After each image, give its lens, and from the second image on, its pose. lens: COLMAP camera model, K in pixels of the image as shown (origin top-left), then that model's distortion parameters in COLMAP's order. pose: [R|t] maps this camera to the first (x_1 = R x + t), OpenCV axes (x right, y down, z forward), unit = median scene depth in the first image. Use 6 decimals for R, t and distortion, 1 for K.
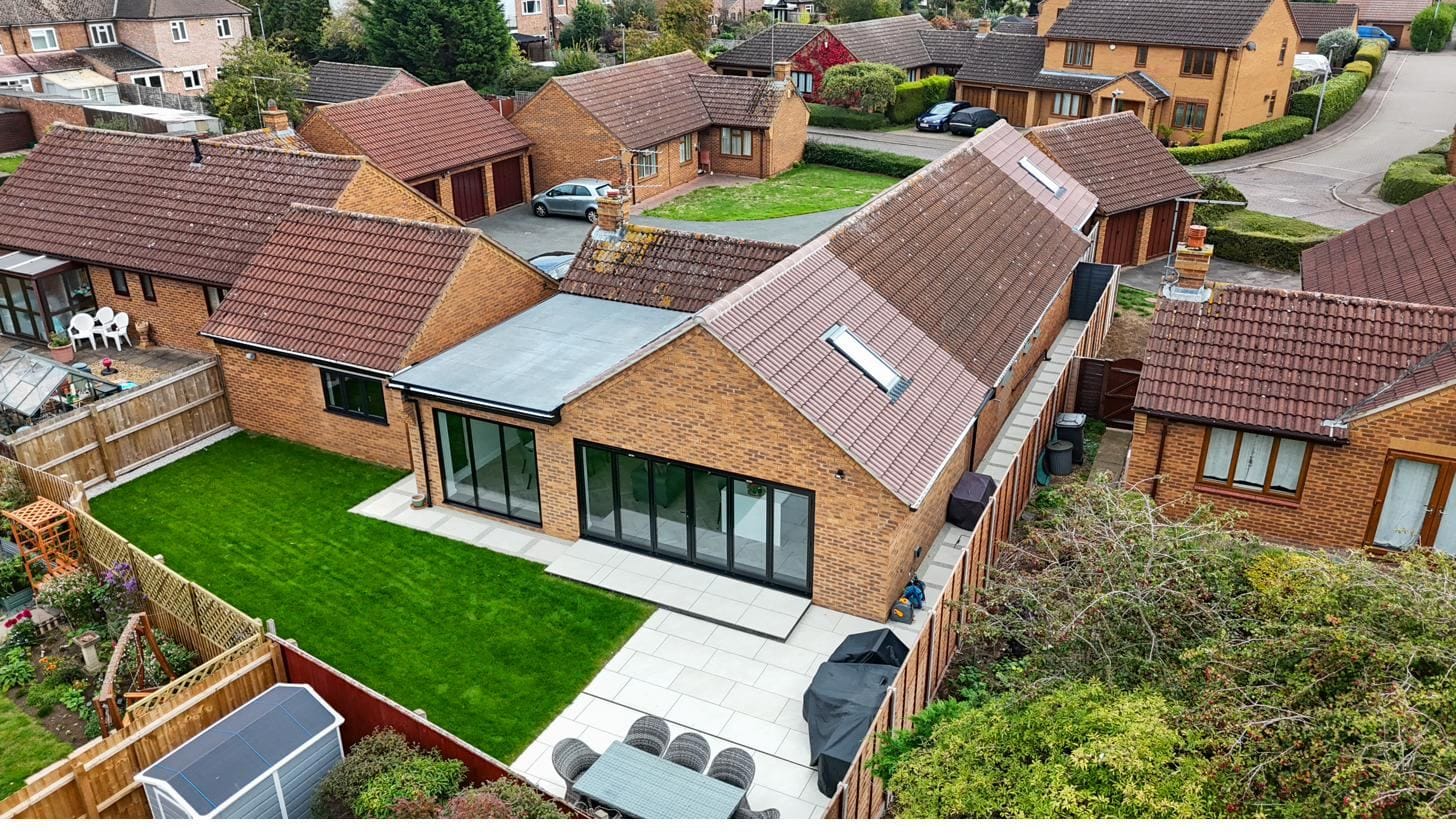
lens RADIAL K [[1062.0, 0, 728.0], [0, 1062.0, 420.0], [0, 0, 1]] dist [0.077707, 0.000045]
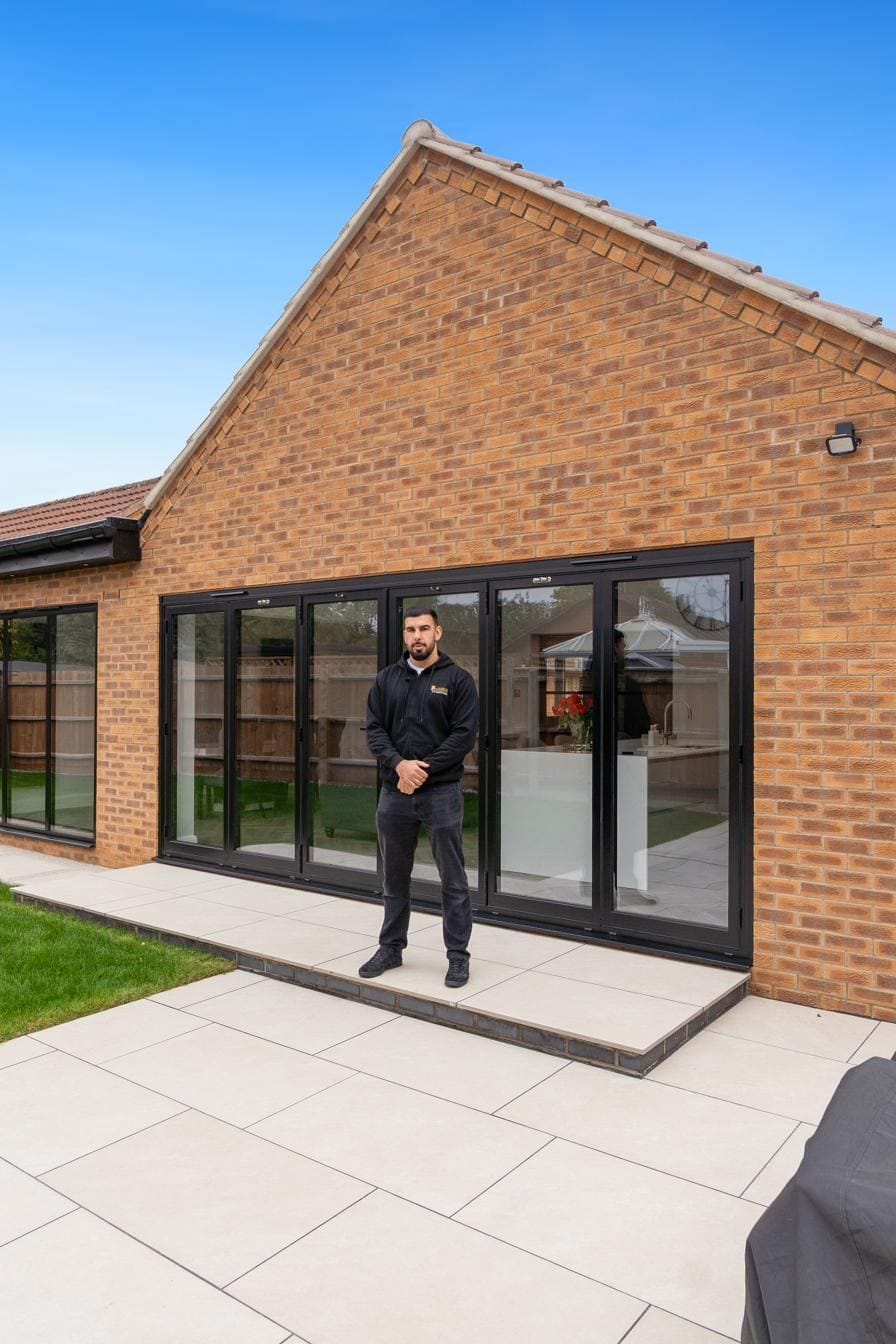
lens RADIAL K [[951.1, 0, 443.8], [0, 951.1, 687.6], [0, 0, 1]] dist [-0.005160, 0.001053]
pose [[0.980608, 0.010802, -0.195684, 0.048322], [-0.090033, 0.911710, -0.400847, 0.210354], [0.174077, 0.410692, 0.895003, 0.739765]]
